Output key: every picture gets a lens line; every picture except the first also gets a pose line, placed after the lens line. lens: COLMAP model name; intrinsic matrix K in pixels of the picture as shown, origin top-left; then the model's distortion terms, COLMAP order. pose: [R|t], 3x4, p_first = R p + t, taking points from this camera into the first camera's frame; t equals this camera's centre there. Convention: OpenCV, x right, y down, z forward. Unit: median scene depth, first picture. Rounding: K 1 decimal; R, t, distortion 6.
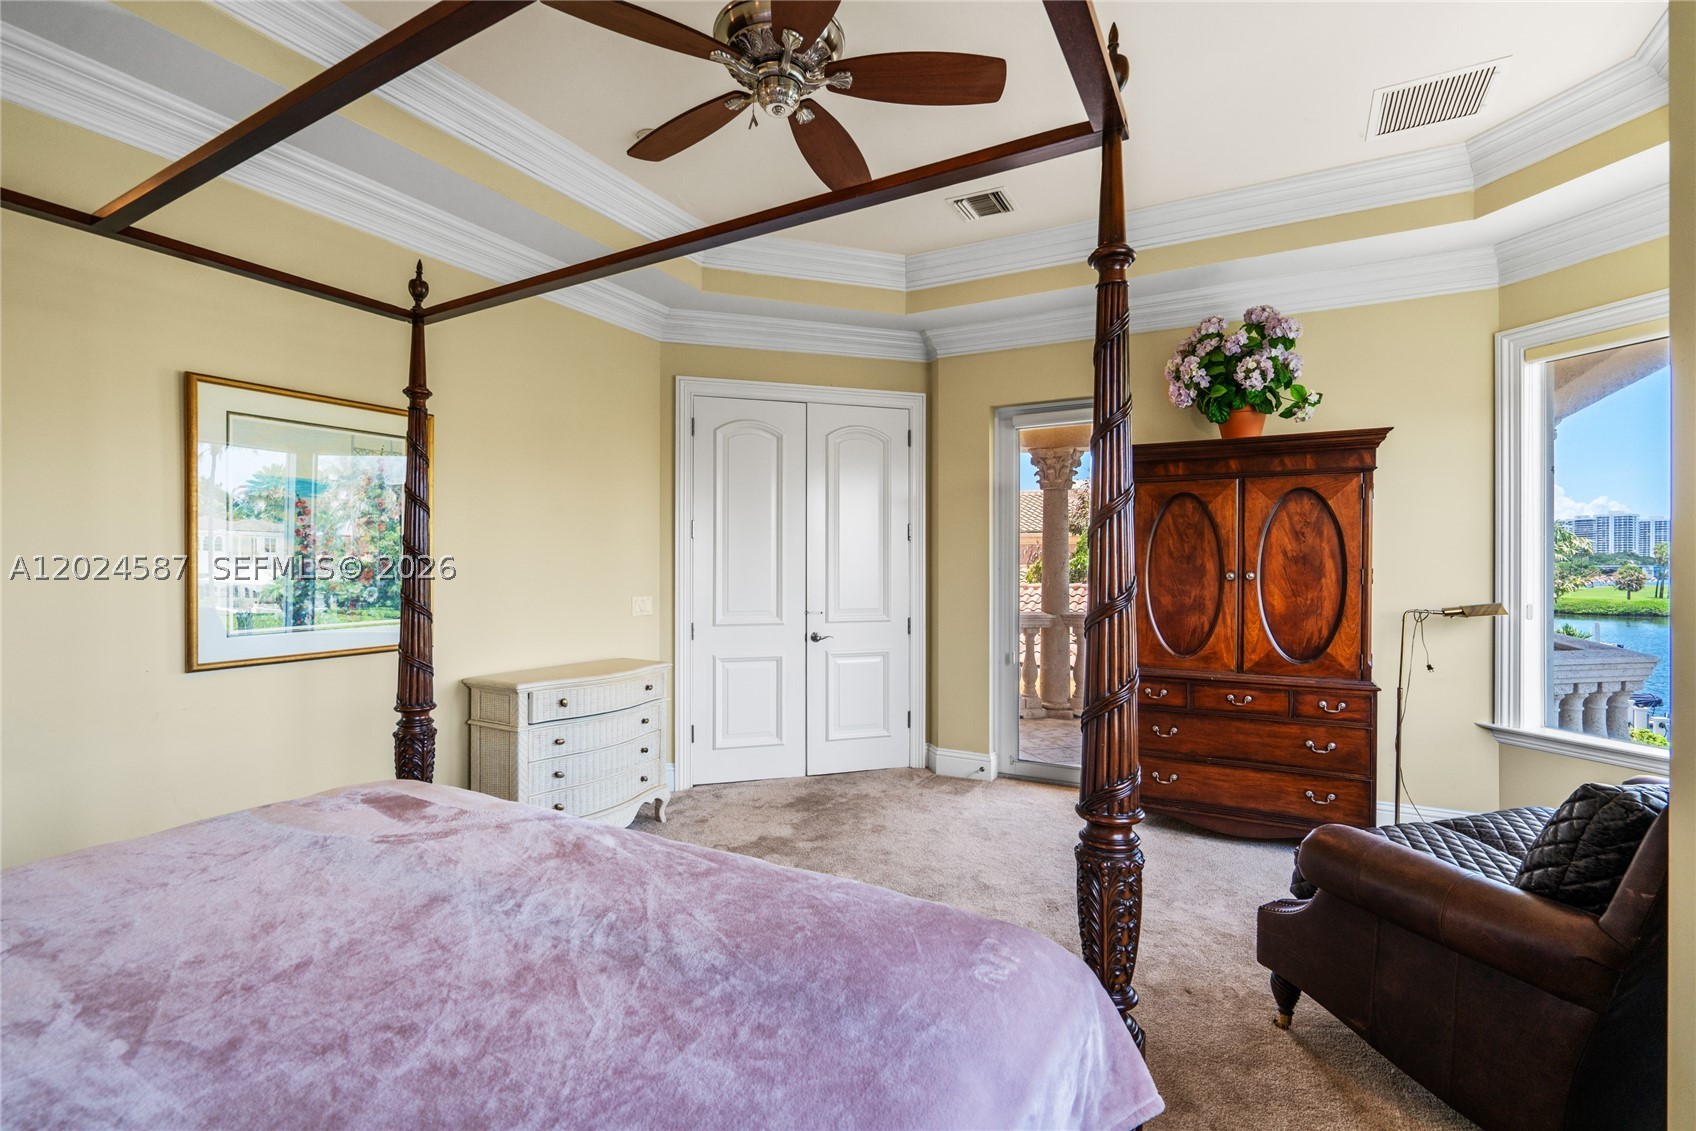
lens RADIAL K [[757.4, 0, 854.0], [0, 757.4, 562.3], [0, 0, 1]] dist [0.002900, 0.000428]
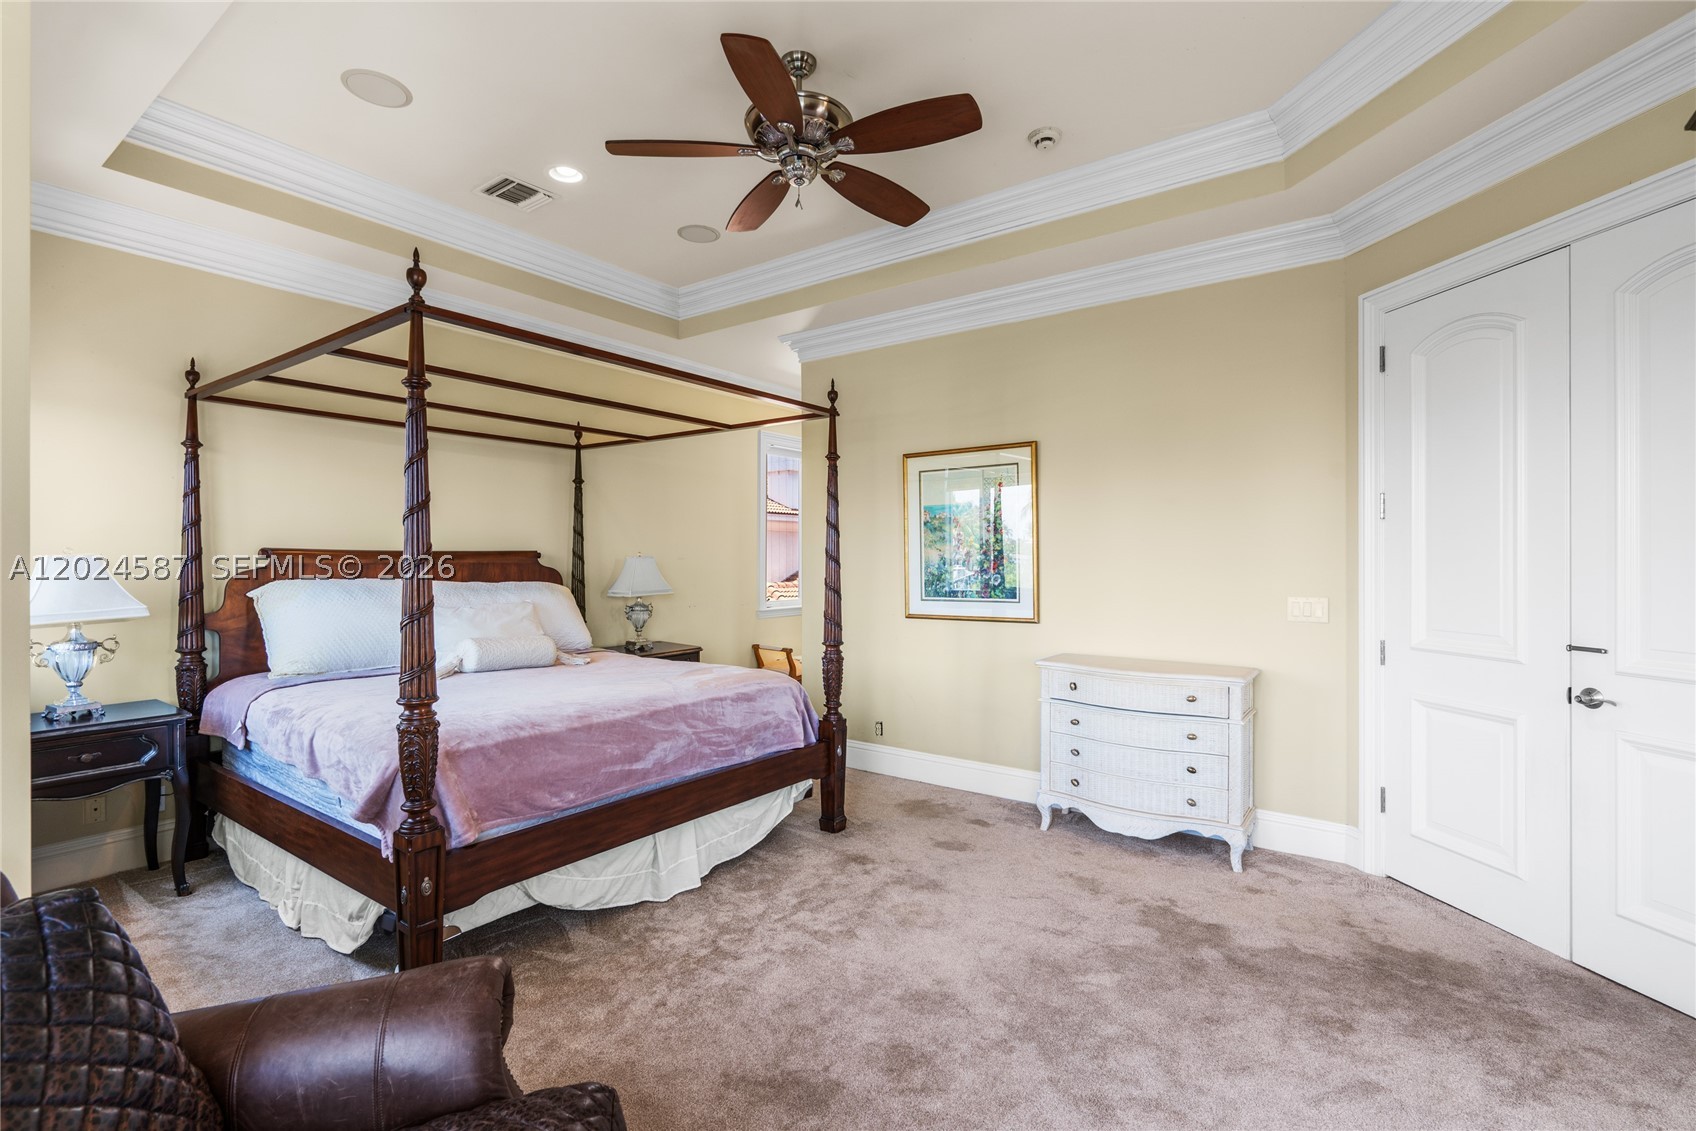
lens RADIAL K [[757.4, 0, 854.0], [0, 757.4, 562.3], [0, 0, 1]] dist [0.002900, 0.000428]
pose [[-0.110641, -0.000872, -0.993860, 0.575111], [0.003661, 0.999992, -0.001285, 0.007235], [0.993854, -0.003781, -0.110637, 0.642530]]
